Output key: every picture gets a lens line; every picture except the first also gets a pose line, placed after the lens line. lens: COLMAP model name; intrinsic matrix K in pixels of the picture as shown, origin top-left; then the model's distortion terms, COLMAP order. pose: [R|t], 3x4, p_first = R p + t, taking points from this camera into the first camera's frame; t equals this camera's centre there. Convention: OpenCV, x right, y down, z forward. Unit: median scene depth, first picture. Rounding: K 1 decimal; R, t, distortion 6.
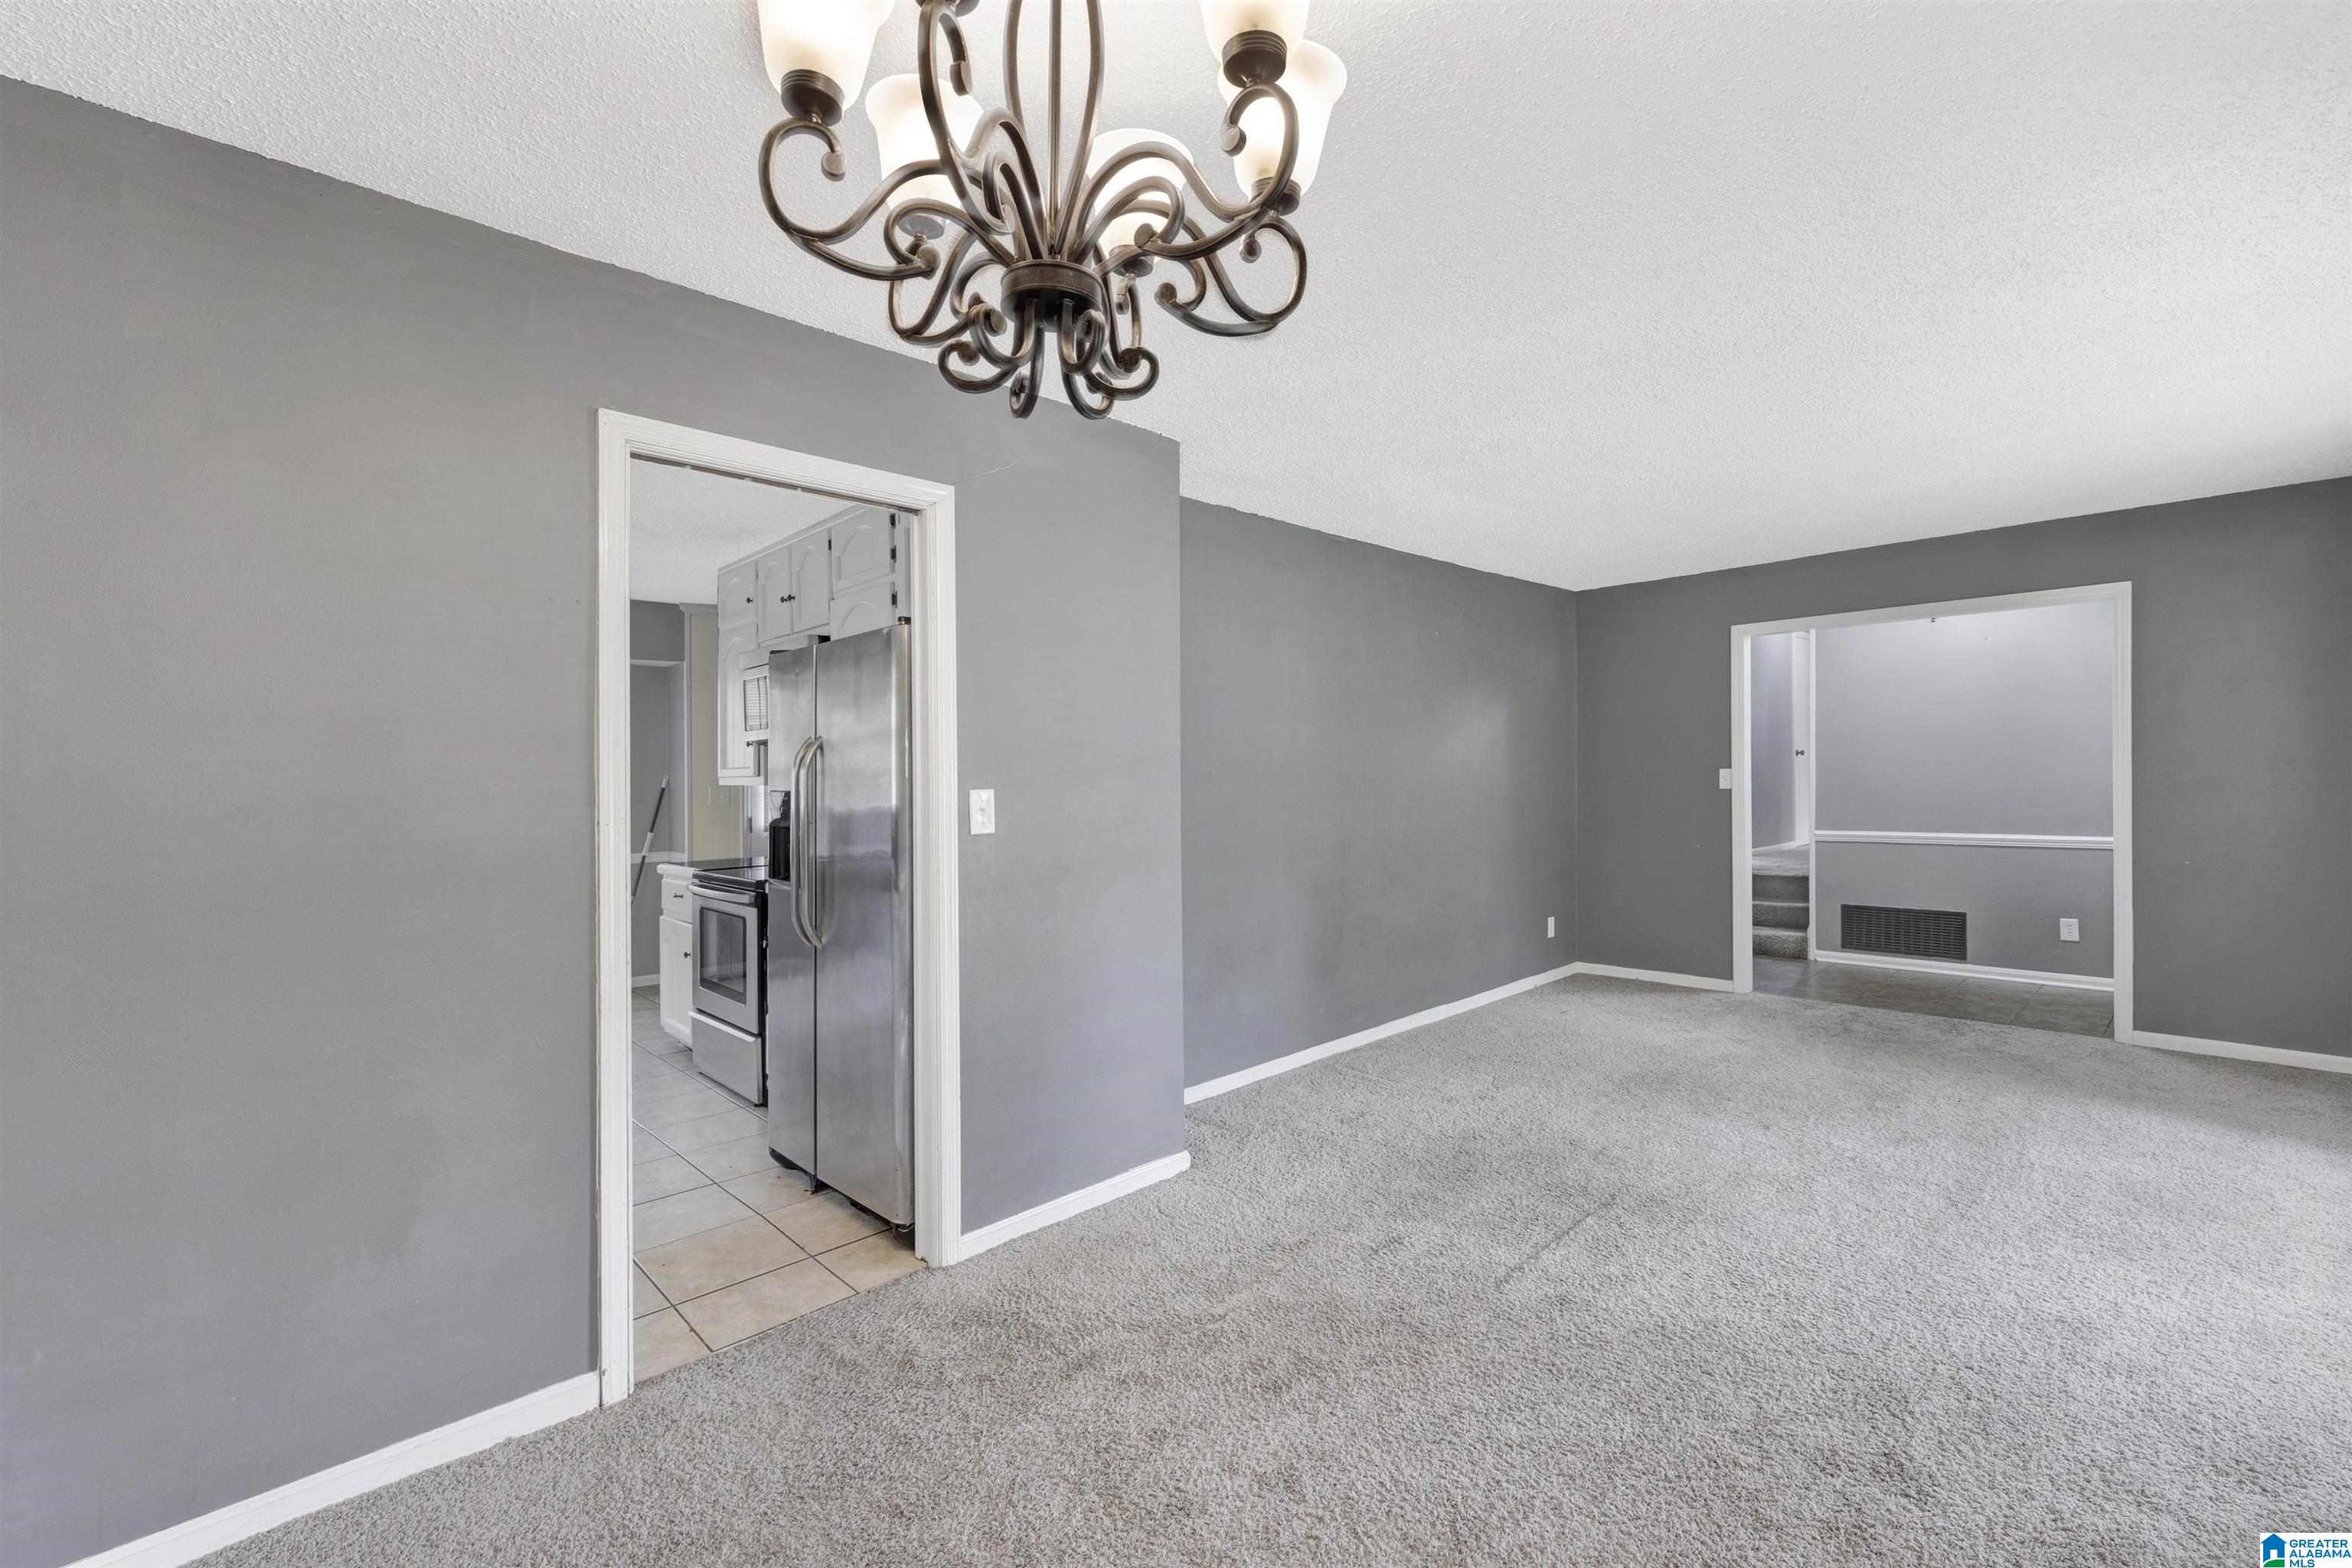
lens RADIAL K [[1011.2, 0, 1175.6], [0, 1011.2, 784.3], [0, 0, 1]] dist [0.000465, 0.000058]
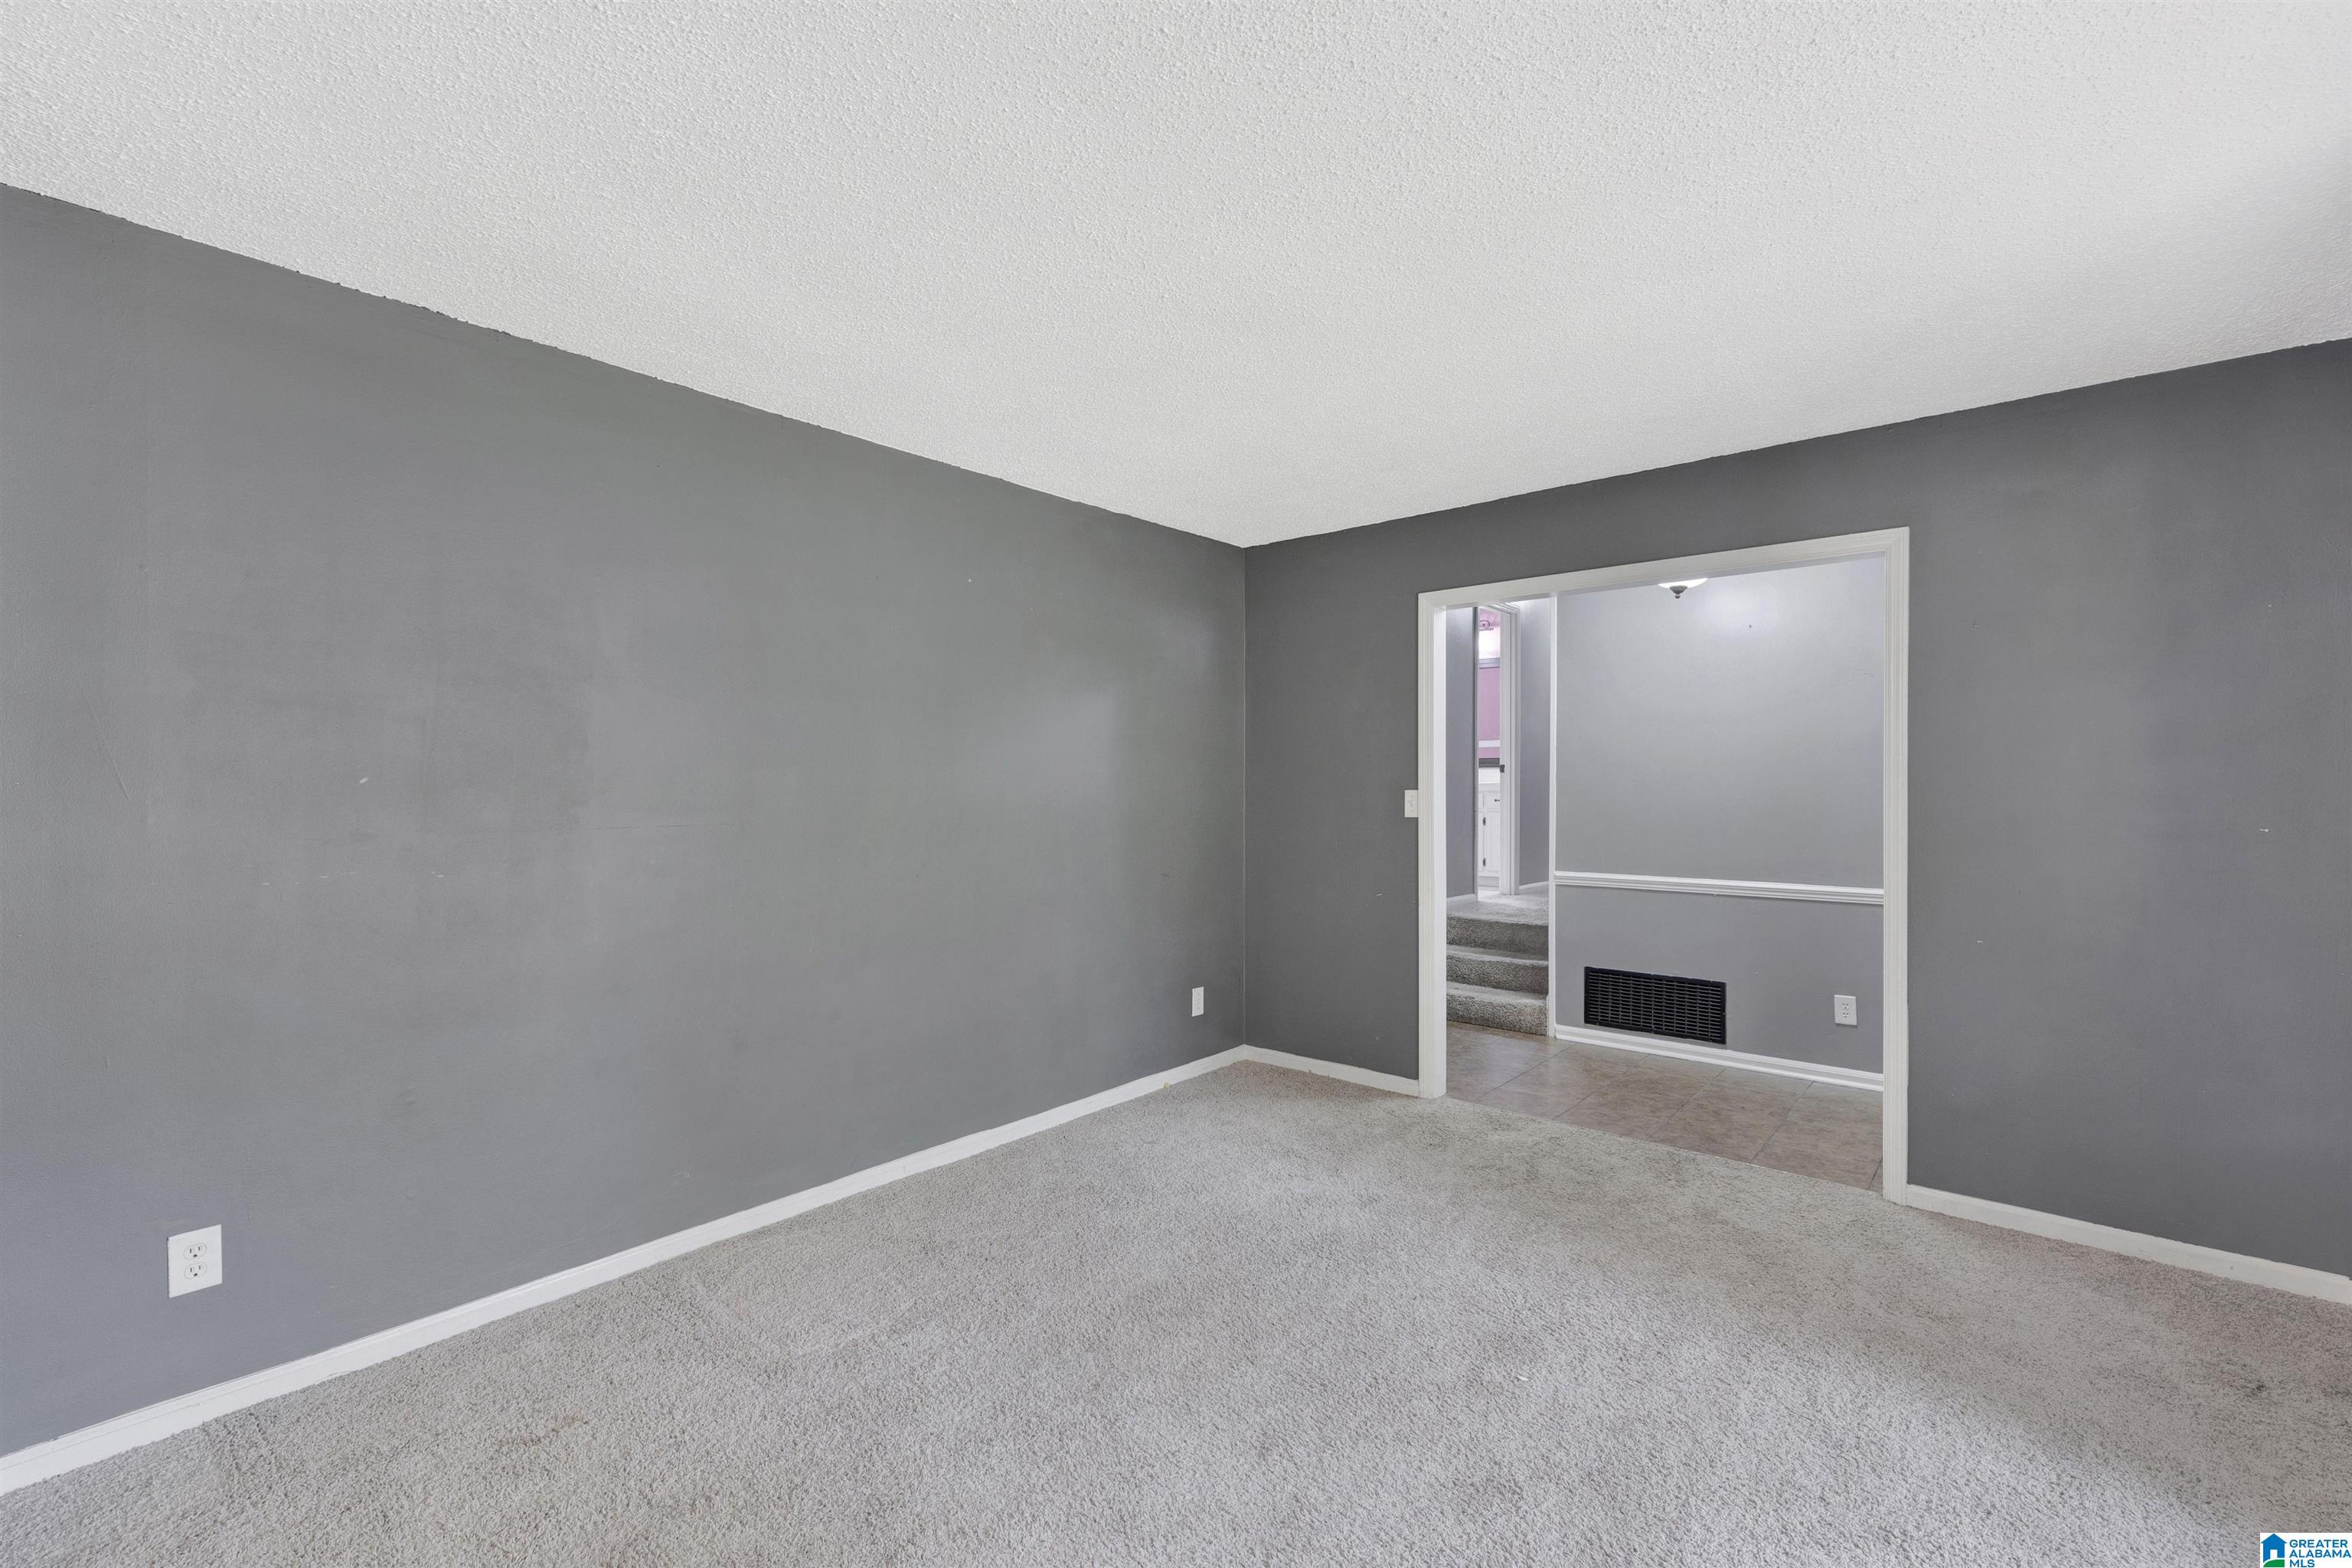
lens RADIAL K [[1011.2, 0, 1187.1], [0, 1011.2, 782.1], [0, 0, 1]] dist [0.000465, 0.000058]
pose [[0.994273, 0.018449, 0.105270, 0.305258], [-0.017219, 0.999773, -0.012578, -0.008887], [-0.105478, 0.010693, 0.994364, 0.291745]]
